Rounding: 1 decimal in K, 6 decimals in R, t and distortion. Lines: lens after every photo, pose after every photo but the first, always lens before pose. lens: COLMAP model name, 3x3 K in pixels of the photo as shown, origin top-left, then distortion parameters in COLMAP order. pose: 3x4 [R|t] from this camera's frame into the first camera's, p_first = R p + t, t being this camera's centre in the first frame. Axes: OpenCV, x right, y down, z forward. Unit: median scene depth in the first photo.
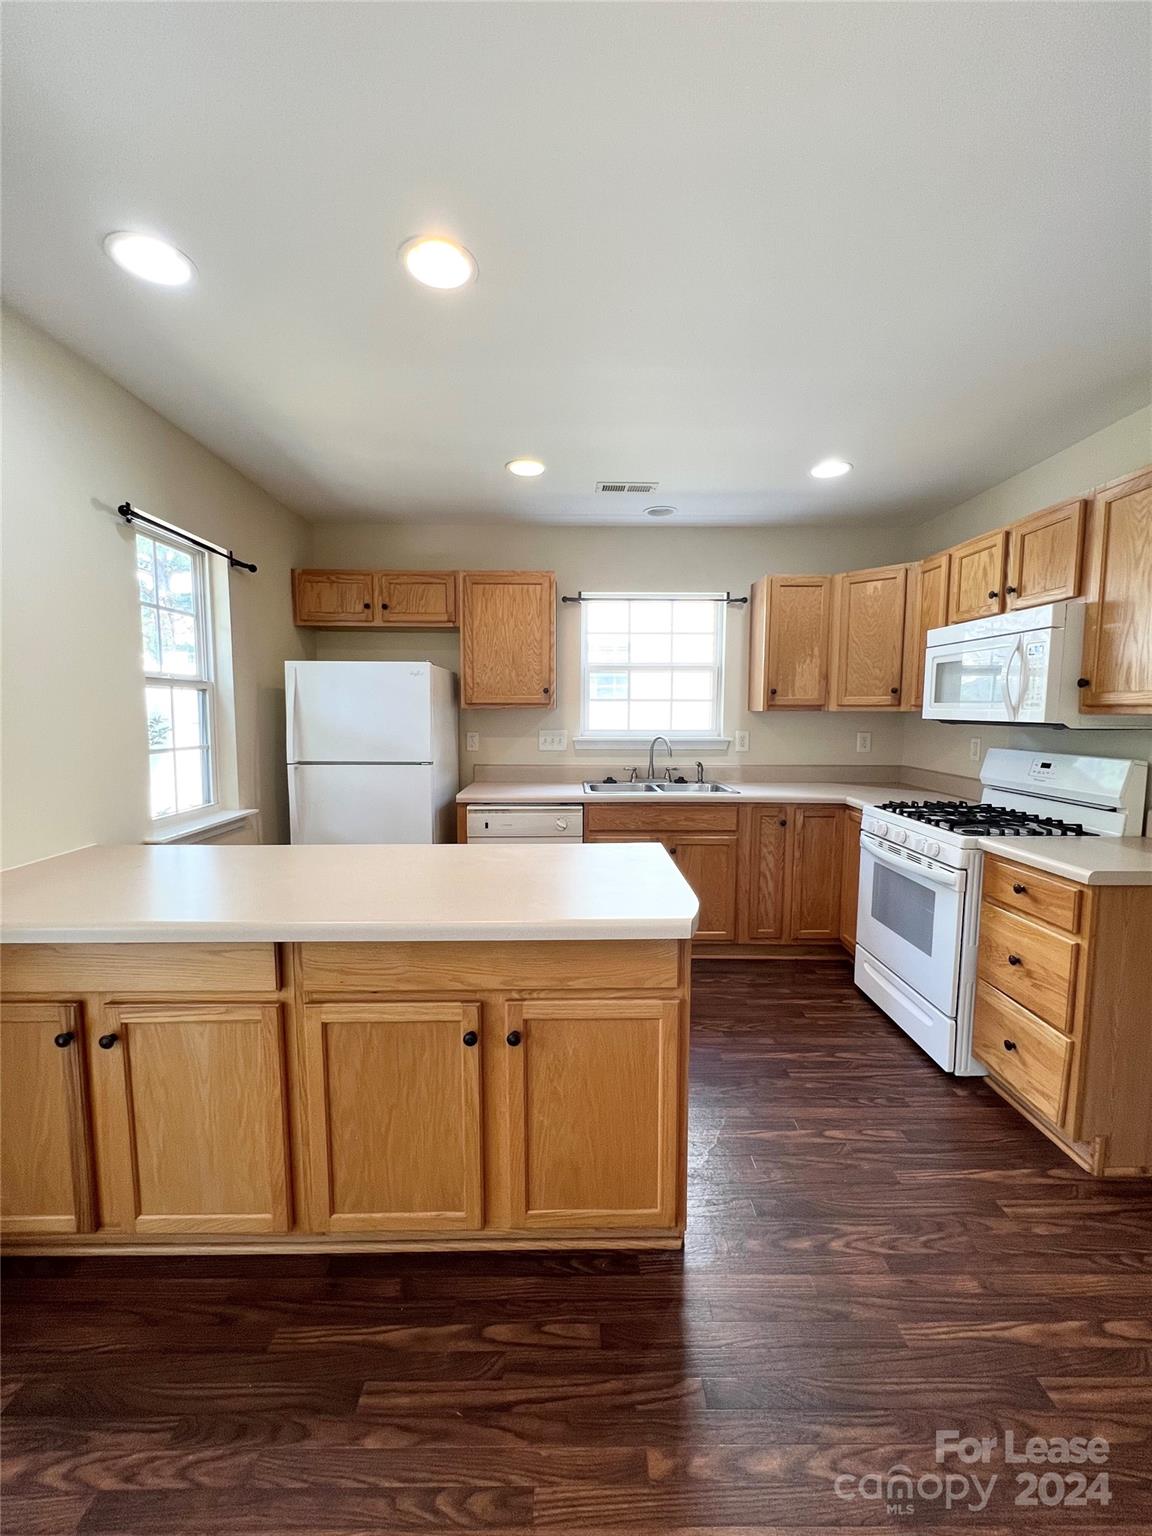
lens RADIAL K [[615.1, 0, 578.4], [0, 615.1, 765.1], [0, 0, 1]] dist [-0.000630, 0.000798]
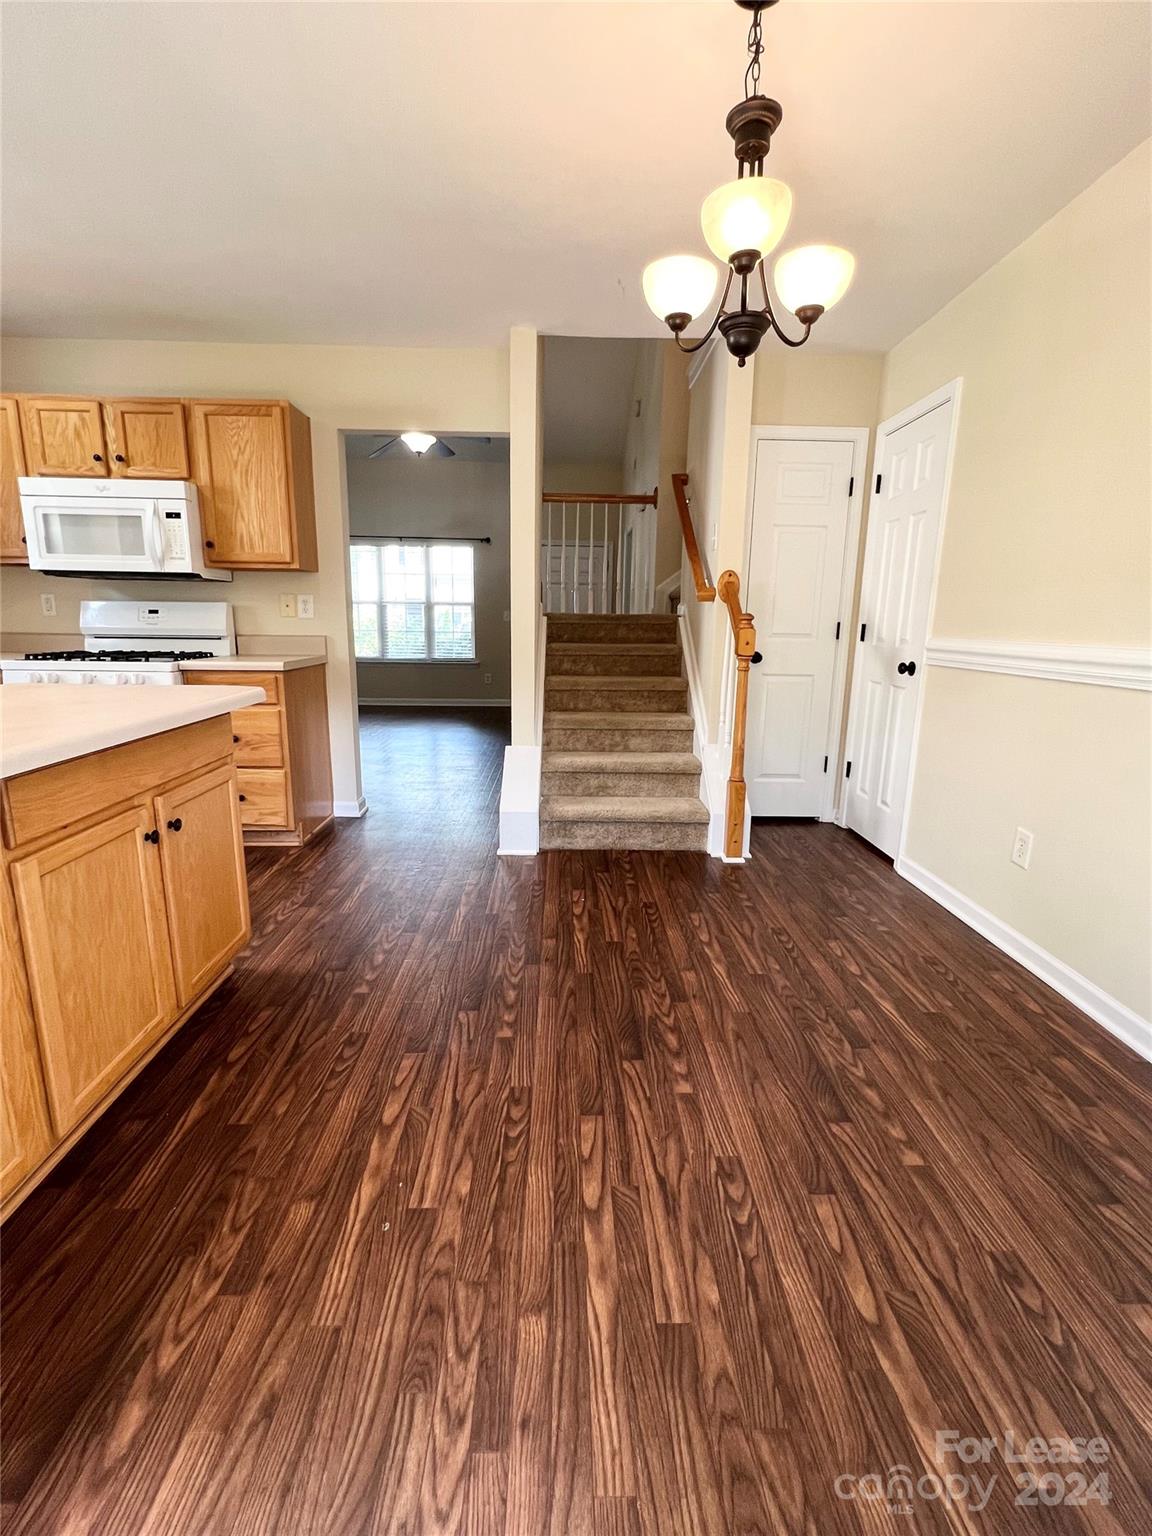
lens RADIAL K [[690.9, 0, 576.9], [0, 690.9, 765.3], [0, 0, 1]] dist [-0.001098, 0.000624]
pose [[-0.012262, -0.210550, 0.977506, -0.731383], [0.076027, 0.974554, 0.210868, 0.078223], [-0.997030, 0.076903, 0.004057, 0.159401]]
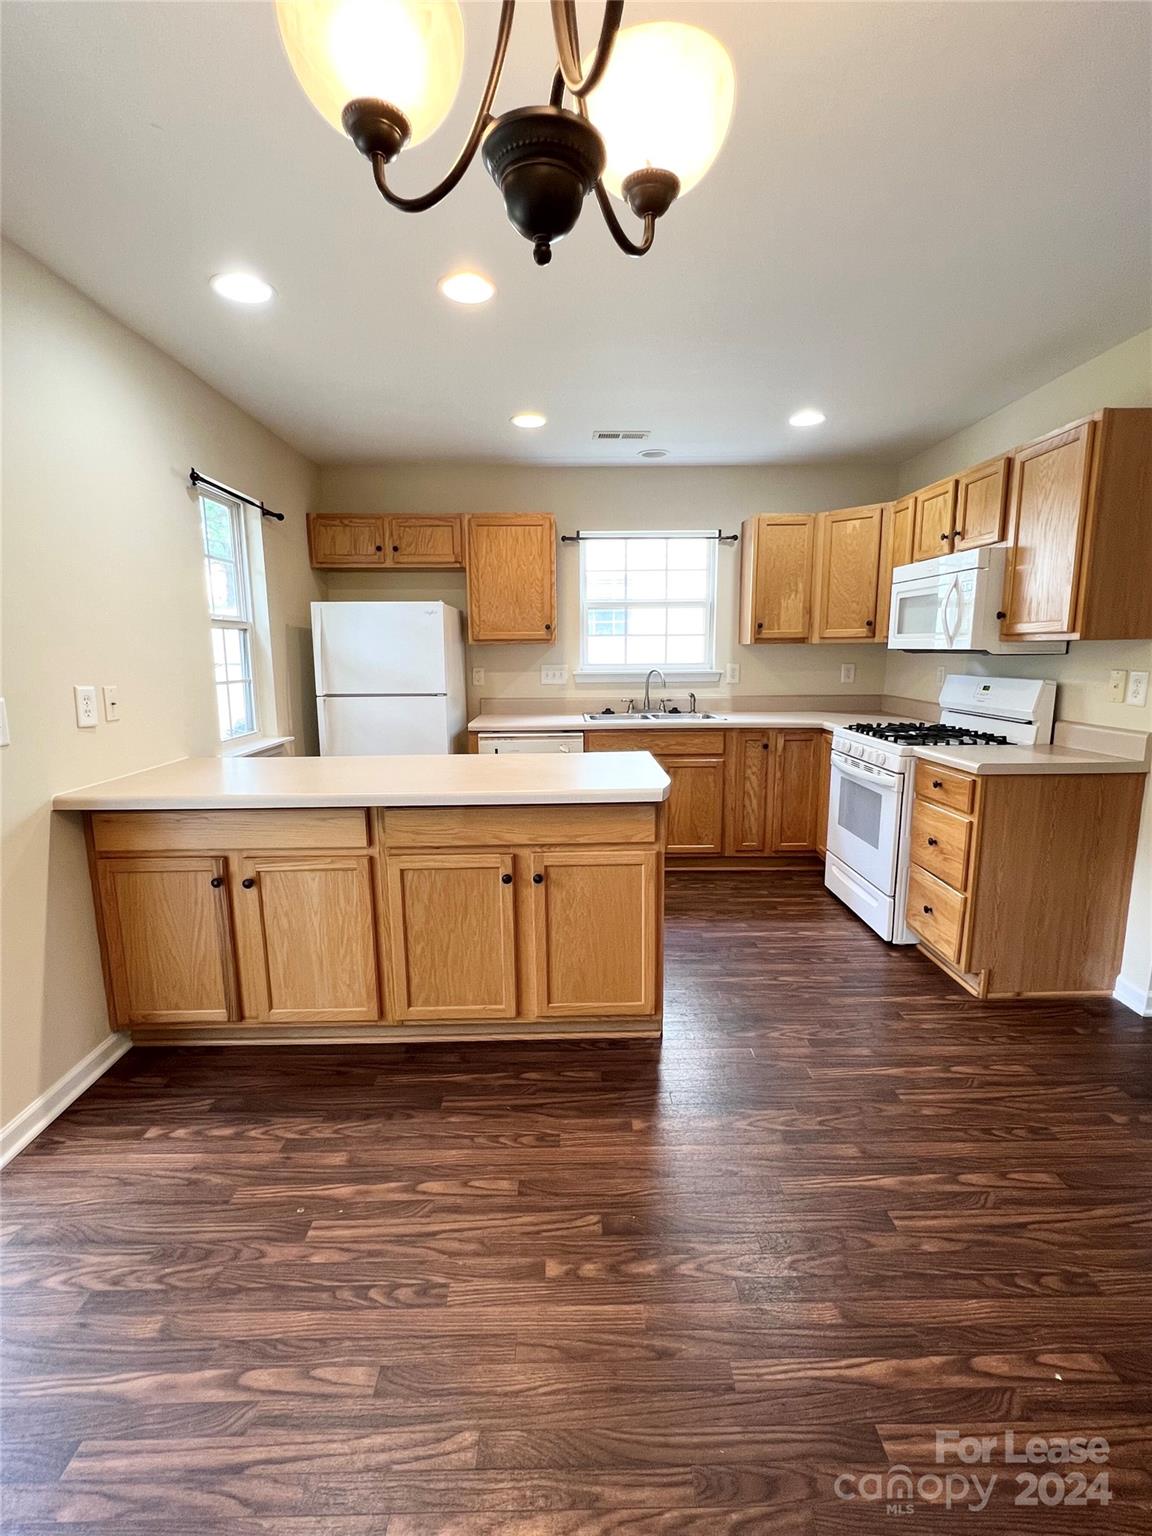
lens RADIAL K [[690.9, 0, 576.9], [0, 690.9, 765.3], [0, 0, 1]] dist [-0.001098, 0.000624]
pose [[0.999936, -0.011278, 0.001179, -0.008712], [0.011154, 0.996967, 0.077021, 0.038495], [-0.002044, -0.077003, 0.997029, -0.309532]]
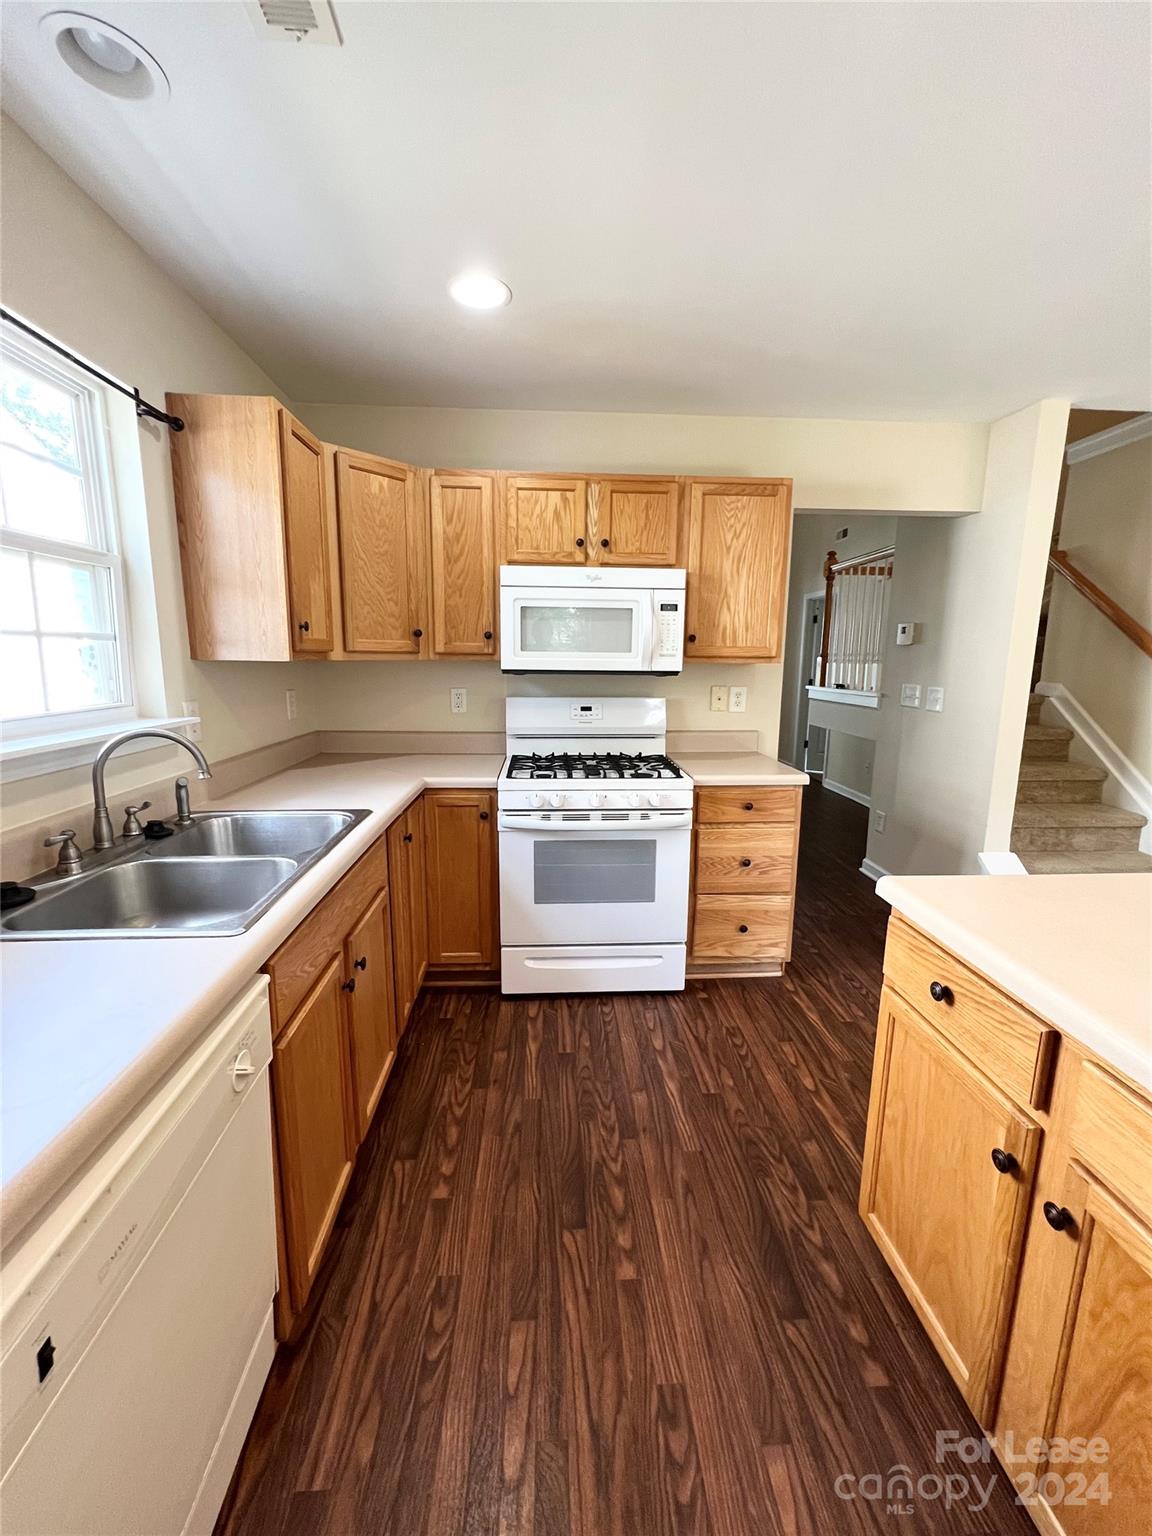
lens RADIAL K [[615.1, 0, 578.4], [0, 615.1, 765.1], [0, 0, 1]] dist [-0.000630, 0.000798]
pose [[-0.043923, -0.175038, 0.983581, -0.384562], [0.082575, 0.980527, 0.178182, -0.104734], [-0.995616, 0.089046, -0.028614, 1.101410]]
